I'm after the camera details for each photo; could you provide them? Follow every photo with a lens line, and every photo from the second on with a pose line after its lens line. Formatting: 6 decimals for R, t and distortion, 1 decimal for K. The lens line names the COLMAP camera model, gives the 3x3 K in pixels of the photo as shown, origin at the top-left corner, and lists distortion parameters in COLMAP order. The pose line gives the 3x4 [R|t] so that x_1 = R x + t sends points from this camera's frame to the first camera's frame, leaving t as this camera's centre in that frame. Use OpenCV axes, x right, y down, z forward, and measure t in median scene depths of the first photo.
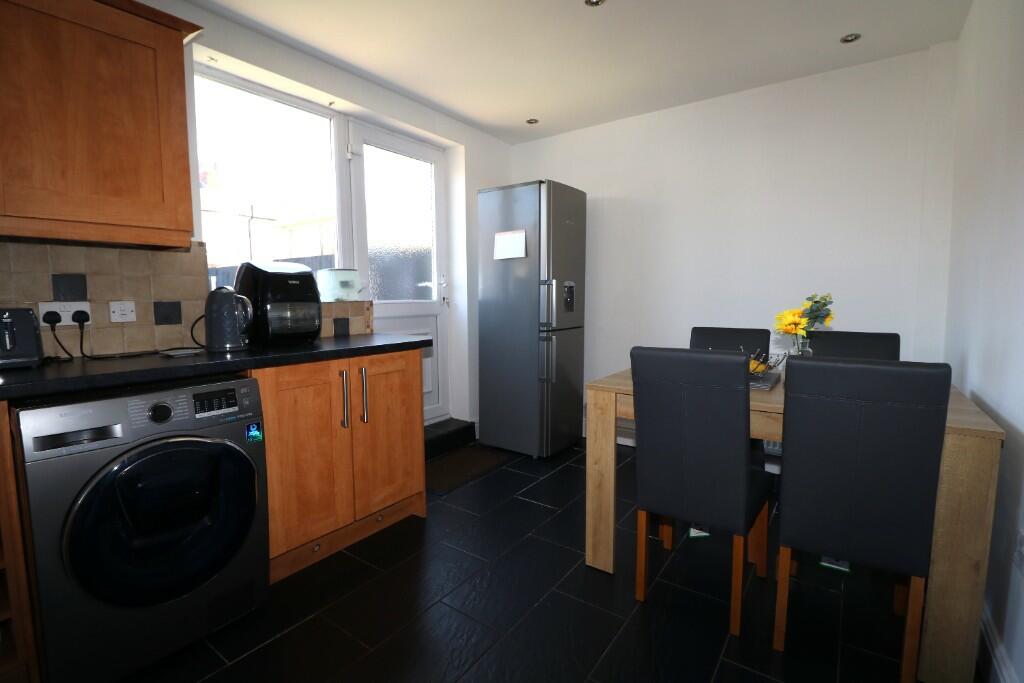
lens RADIAL K [[500.6, 0, 512.0], [0, 500.6, 341.5], [0, 0, 1]] dist [-0.000458, -0.013114]
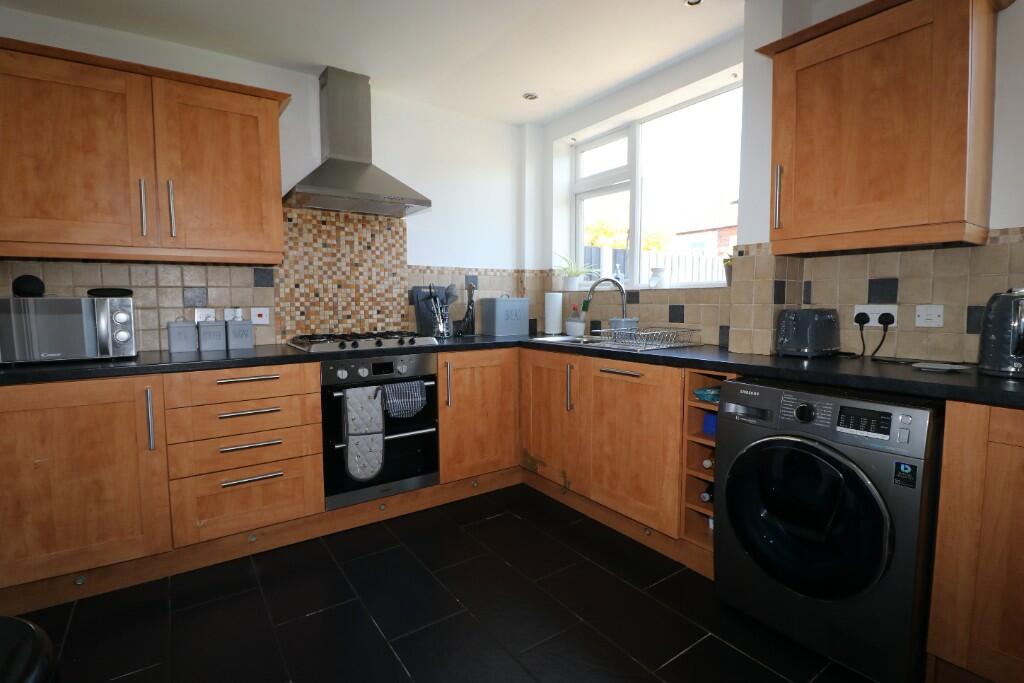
lens RADIAL K [[506.2, 0, 510.1], [0, 506.2, 325.2], [0, 0, 1]] dist [-0.000568, -0.012388]
pose [[-0.362263, 0.054709, -0.930469, 0.406366], [-0.074631, 0.993368, 0.087464, -0.071109], [0.929083, 0.101127, -0.355777, 0.647165]]
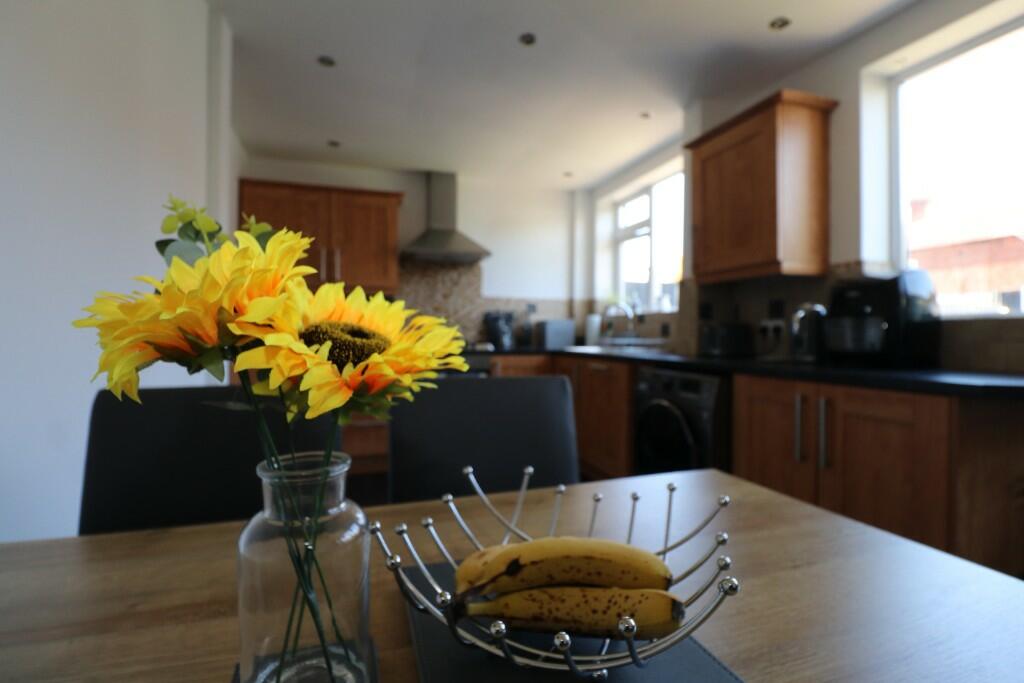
lens RADIAL K [[500.6, 0, 512.0], [0, 500.6, 341.5], [0, 0, 1]] dist [-0.000458, -0.013114]
pose [[-0.622424, 0.018369, -0.782465, 0.741632], [-0.068098, 0.994662, 0.077521, -0.077529], [0.779712, 0.101535, -0.617851, 1.305693]]
